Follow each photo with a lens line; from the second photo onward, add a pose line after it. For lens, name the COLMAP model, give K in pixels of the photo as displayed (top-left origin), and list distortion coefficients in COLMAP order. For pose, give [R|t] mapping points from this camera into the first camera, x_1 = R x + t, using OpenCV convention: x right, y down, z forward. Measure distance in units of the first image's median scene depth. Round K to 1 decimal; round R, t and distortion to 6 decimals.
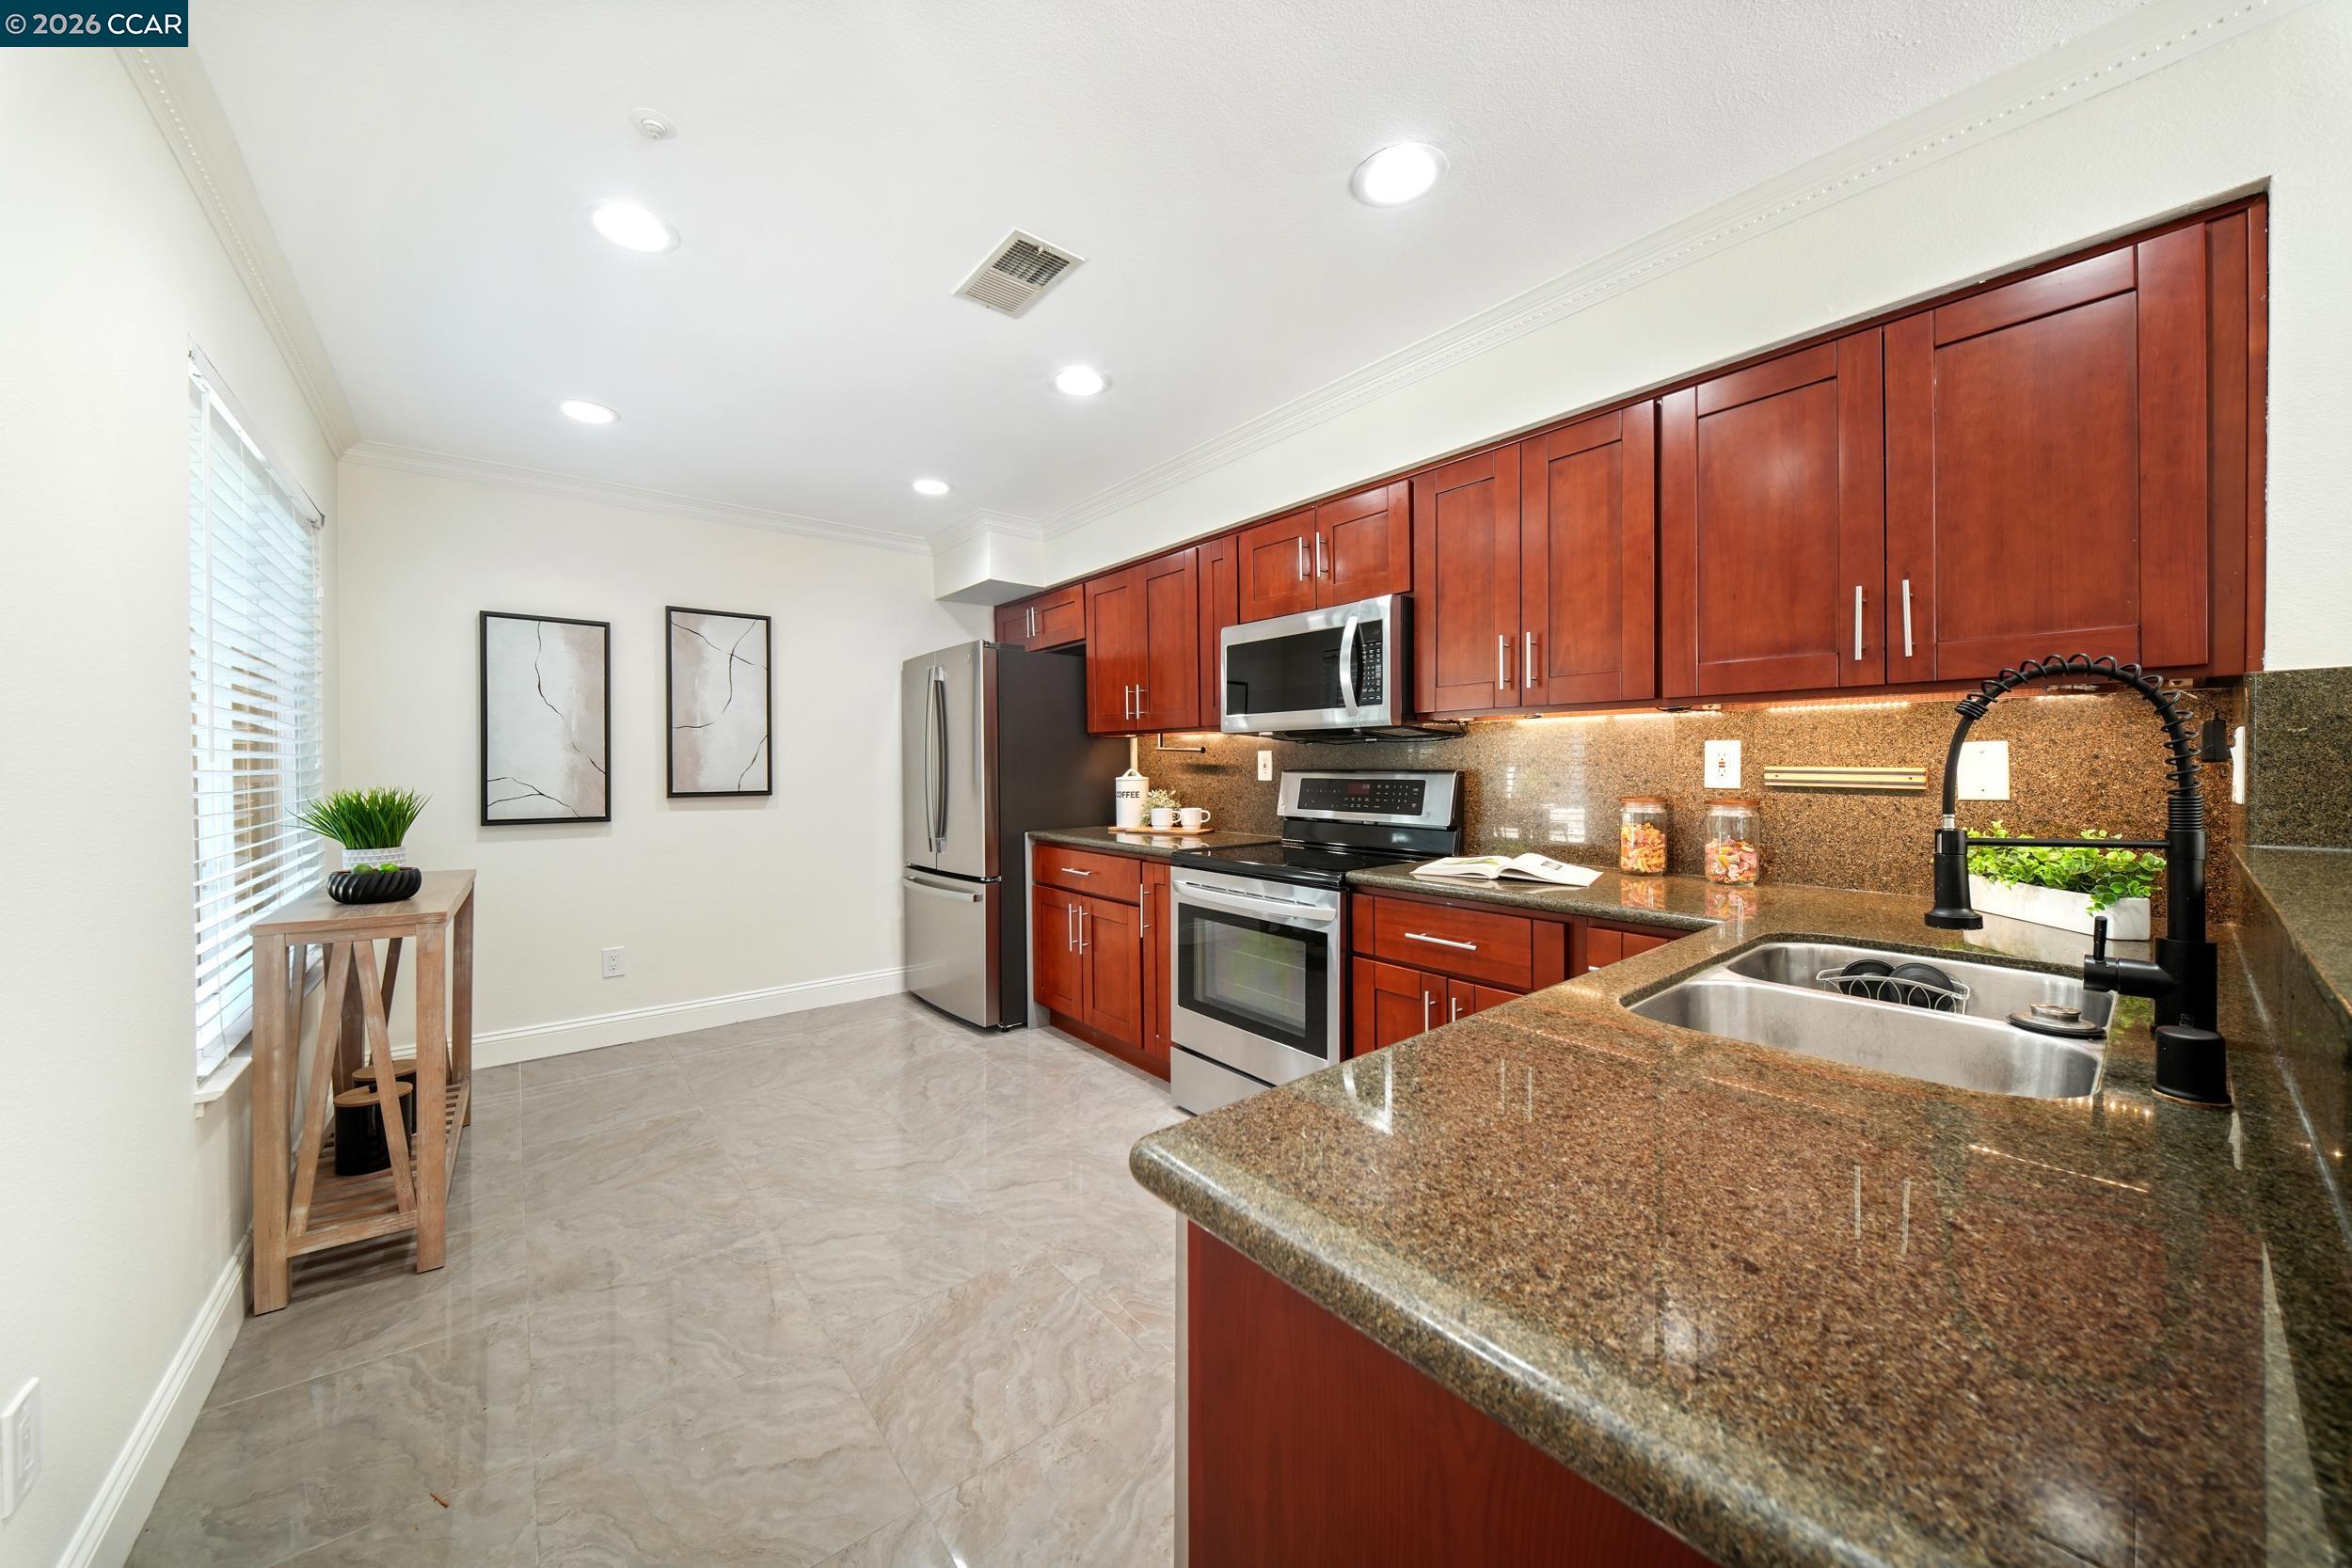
lens RADIAL K [[824.6, 0, 1180.3], [0, 824.6, 775.4], [0, 0, 1]] dist [-0.005251, -0.000808]
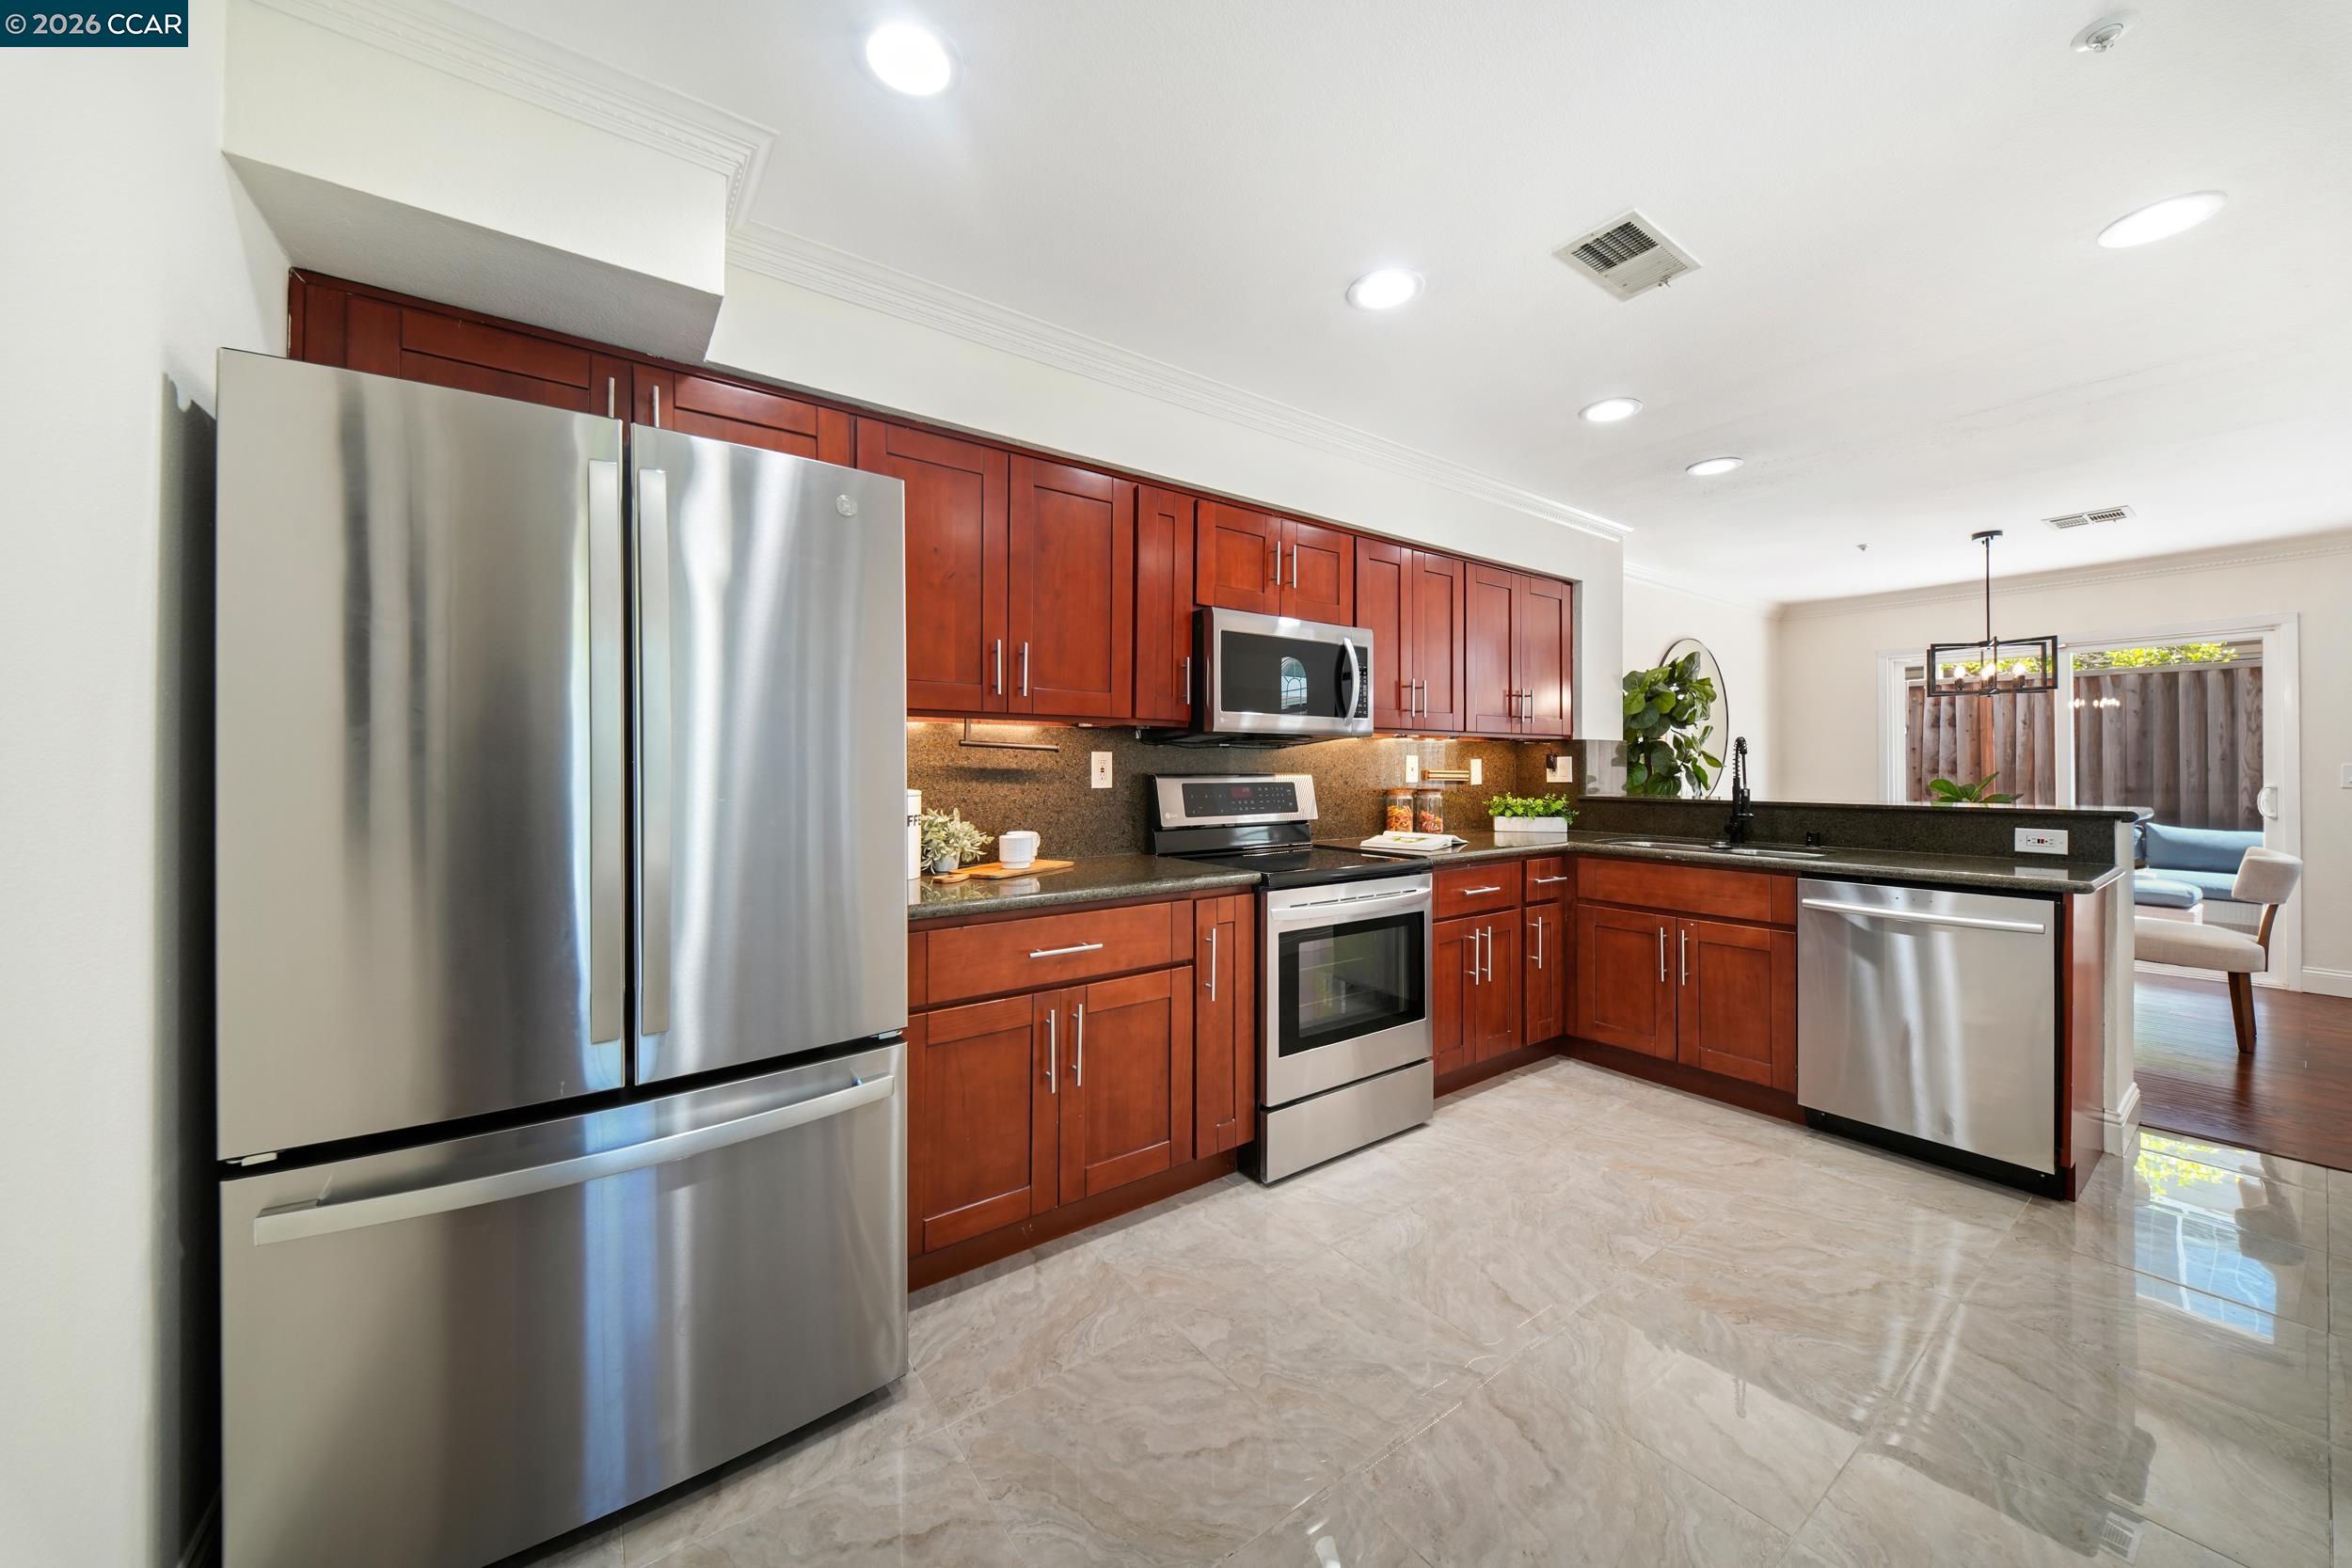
lens RADIAL K [[824.6, 0, 1176.4], [0, 824.6, 764.9], [0, 0, 1]] dist [-0.005251, -0.000808]
pose [[0.064385, 0.006623, 0.997903, -0.799647], [0.015546, 0.999850, -0.007639, -0.010858], [-0.997804, 0.016005, 0.064273, 0.995472]]
